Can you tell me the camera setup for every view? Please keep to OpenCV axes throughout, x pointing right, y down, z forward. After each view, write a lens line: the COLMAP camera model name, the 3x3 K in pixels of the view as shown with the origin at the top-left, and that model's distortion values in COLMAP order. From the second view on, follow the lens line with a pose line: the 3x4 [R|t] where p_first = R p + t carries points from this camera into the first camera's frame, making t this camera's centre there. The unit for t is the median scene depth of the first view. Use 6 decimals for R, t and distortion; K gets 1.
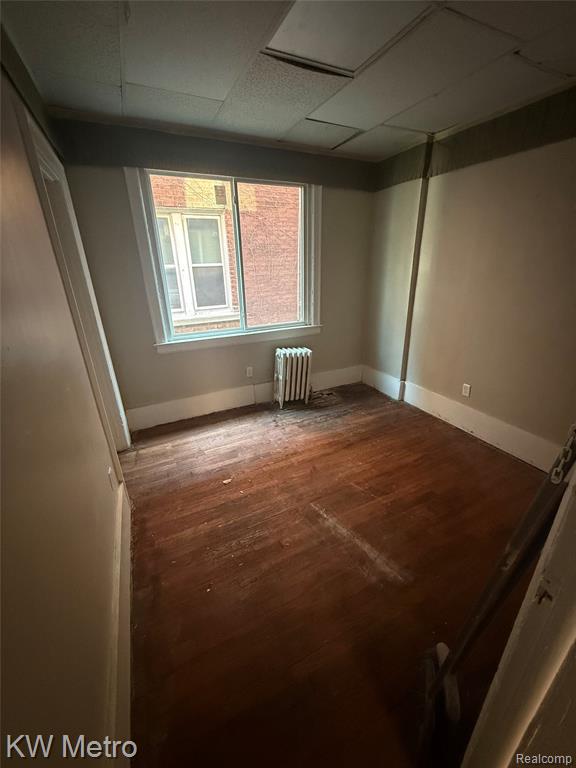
lens RADIAL K [[307.2, 0, 287.7], [0, 307.2, 384.5], [0, 0, 1]] dist [-0.000218, 0.000090]
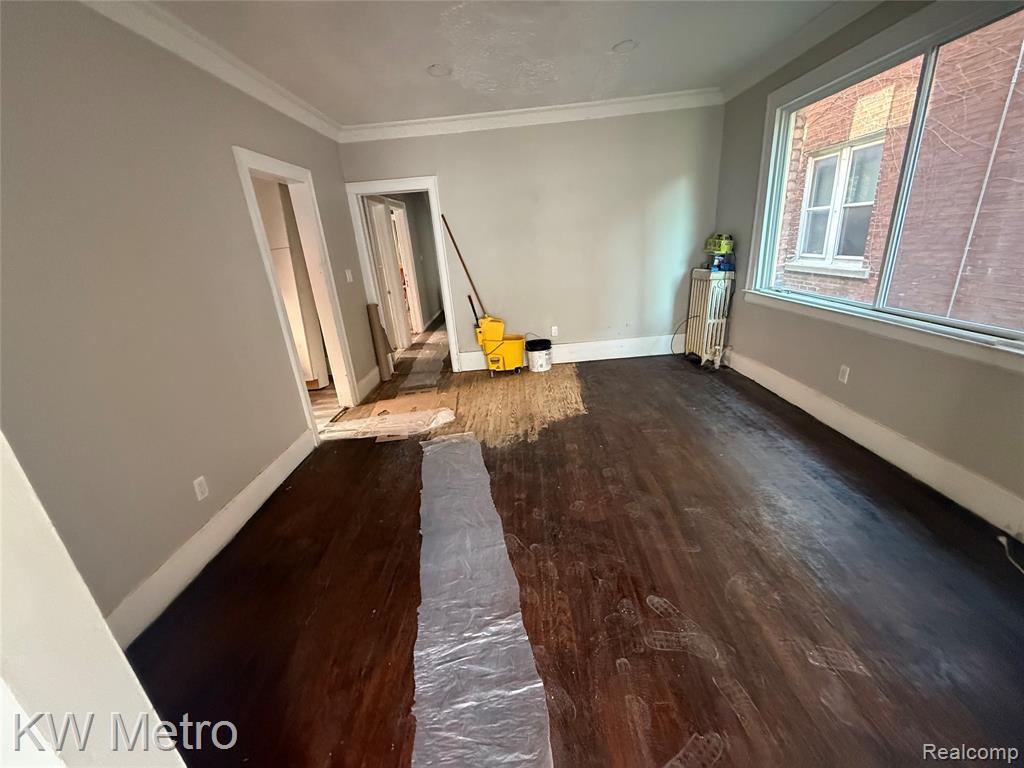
lens RADIAL K [[409.6, 0, 511.0], [0, 409.6, 382.7], [0, 0, 1]] dist [-0.000218, 0.000090]
pose [[-0.431887, 0.356802, -0.828352, 1.154800], [-0.244948, 0.837504, 0.488455, -0.289671], [0.868029, 0.413860, -0.274309, 0.676505]]
